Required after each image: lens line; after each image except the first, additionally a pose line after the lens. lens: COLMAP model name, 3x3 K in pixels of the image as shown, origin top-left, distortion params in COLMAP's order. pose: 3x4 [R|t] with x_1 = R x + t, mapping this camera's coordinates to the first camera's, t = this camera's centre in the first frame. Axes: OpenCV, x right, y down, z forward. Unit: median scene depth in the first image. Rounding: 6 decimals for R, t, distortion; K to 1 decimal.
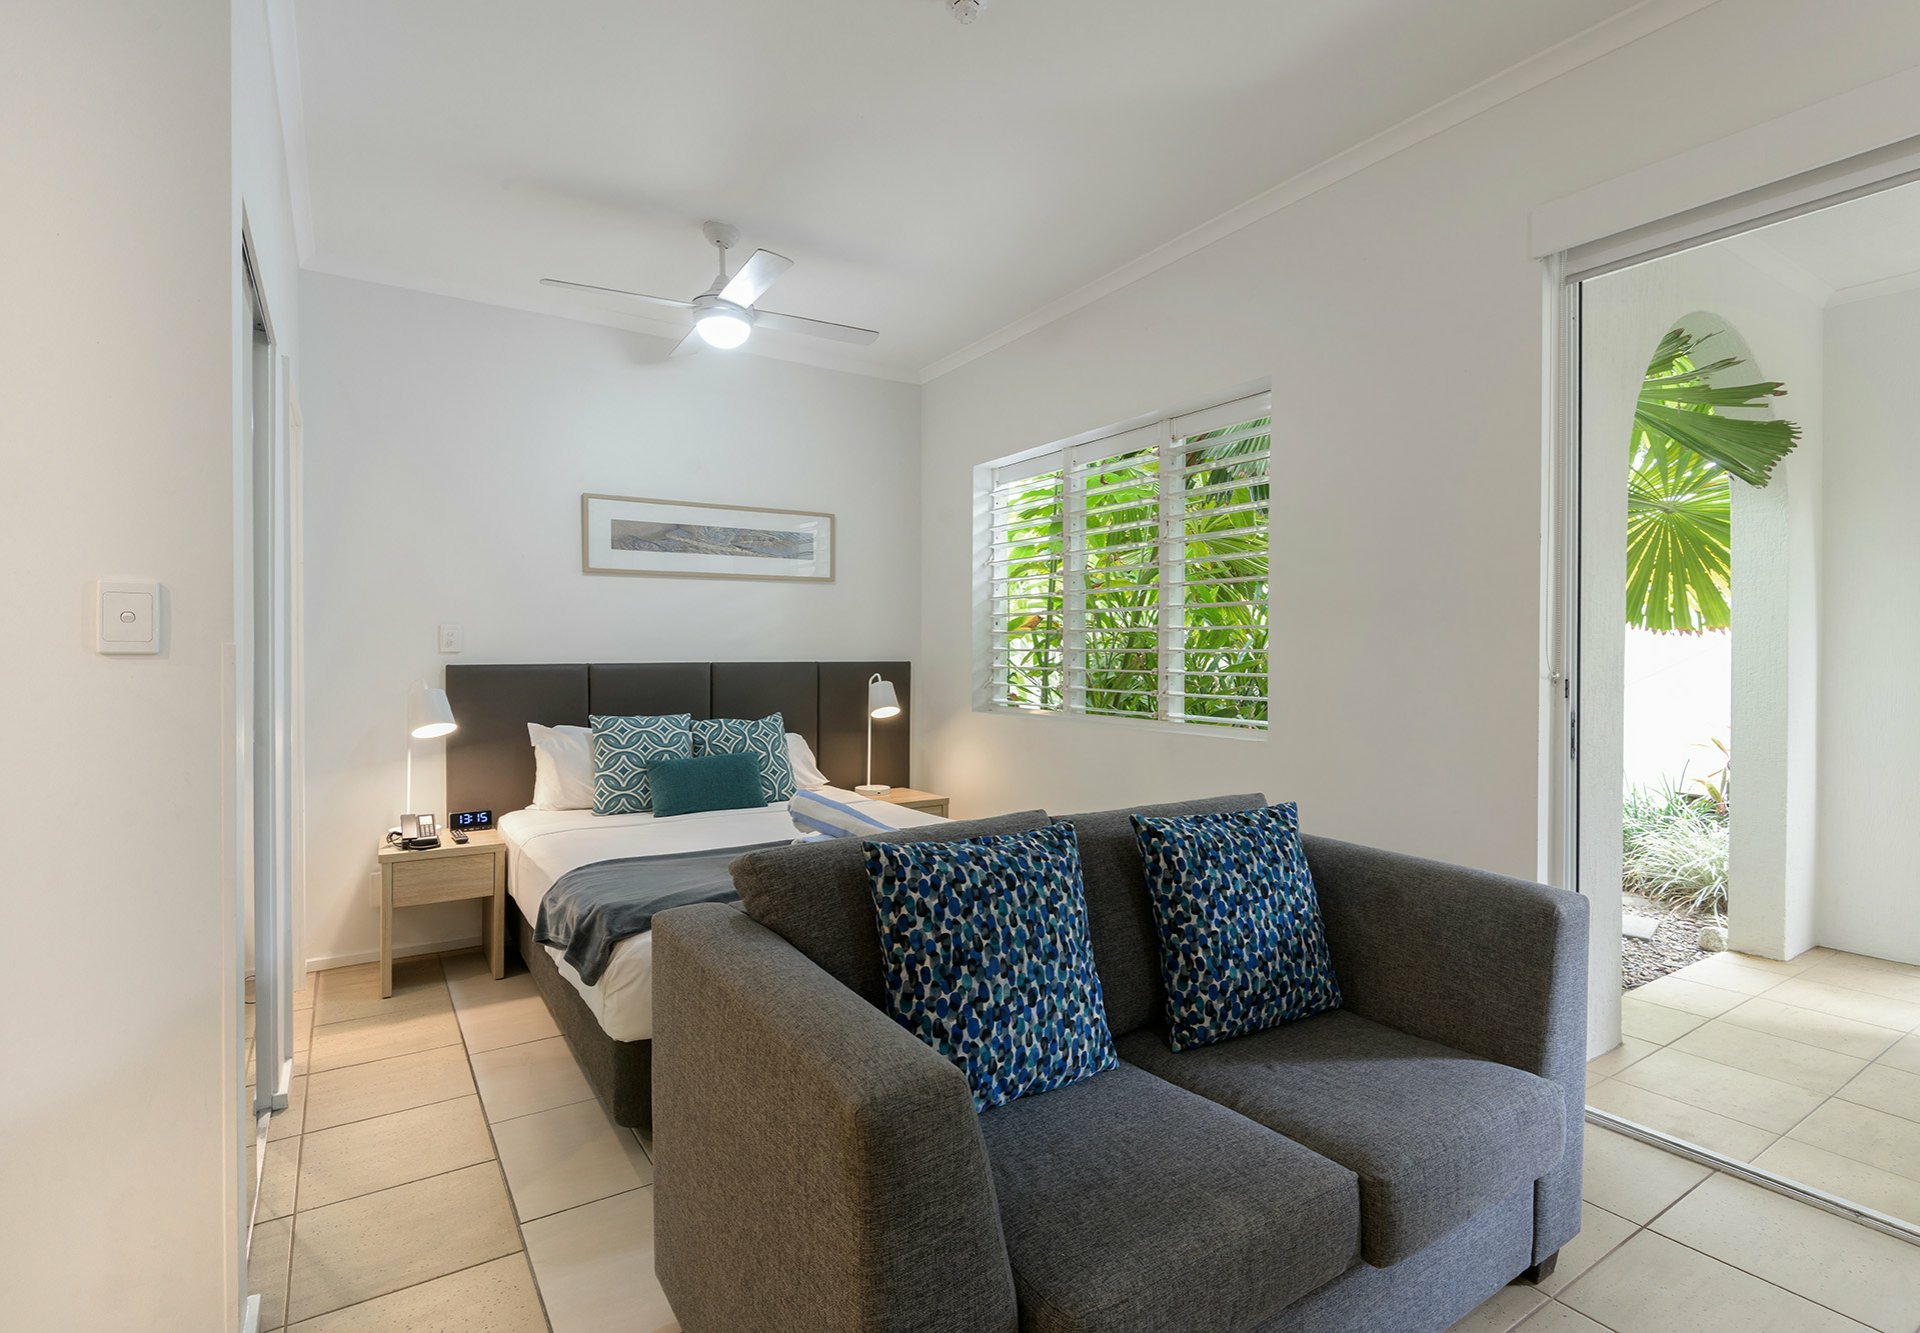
lens RADIAL K [[920.0, 0, 965.4], [0, 920.0, 657.9], [0, 0, 1]] dist [0.002268, -0.001668]
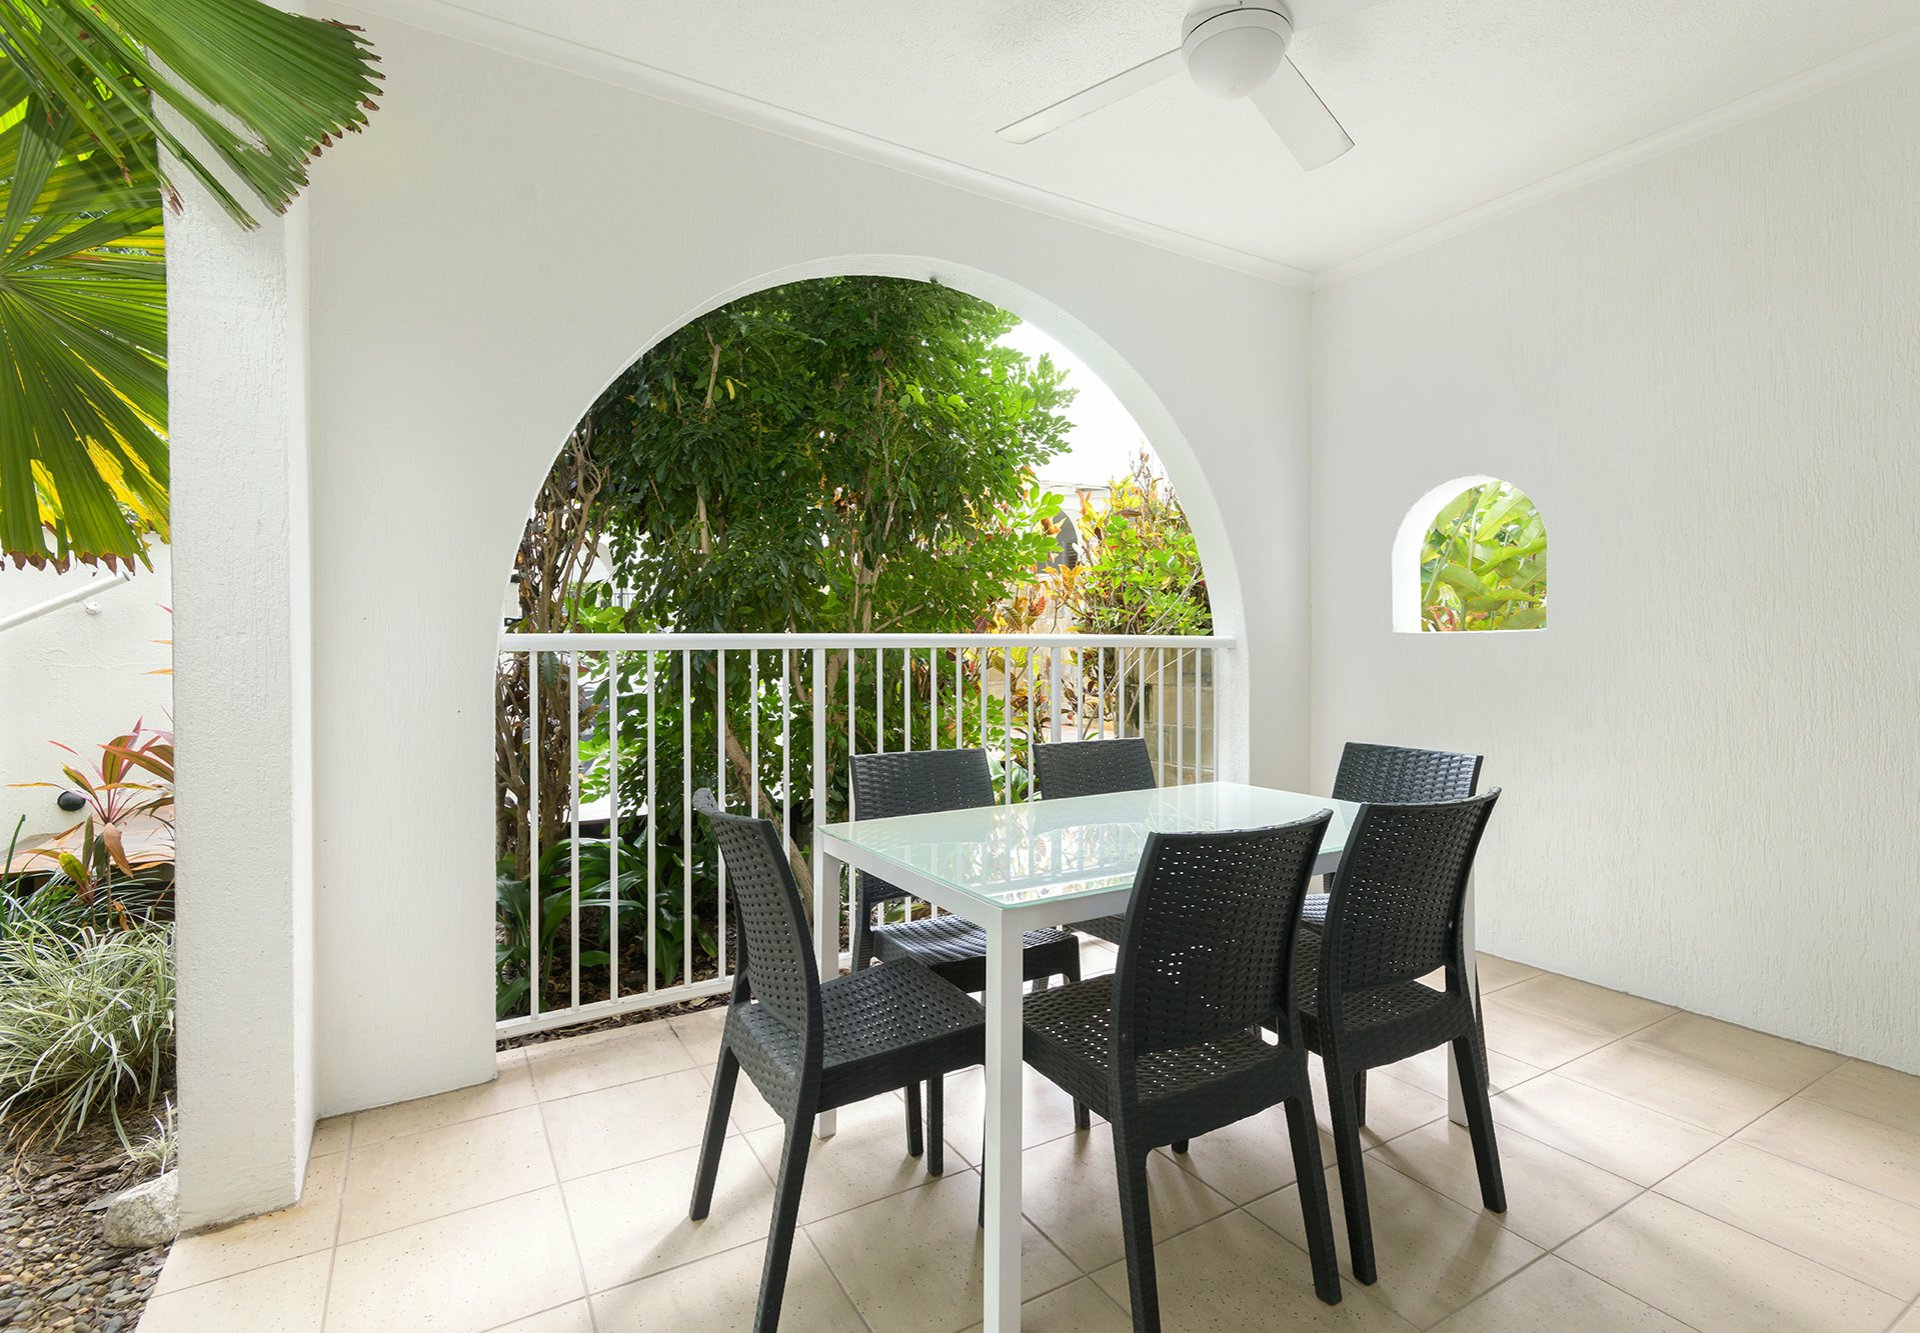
lens RADIAL K [[920.0, 0, 964.7], [0, 920.0, 661.4], [0, 0, 1]] dist [0.002268, -0.001668]
pose [[0.059415, -0.011502, 0.998167, 0.334418], [0.008373, 0.999904, 0.011023, 0.023535], [-0.998198, 0.007703, 0.059506, 0.490382]]
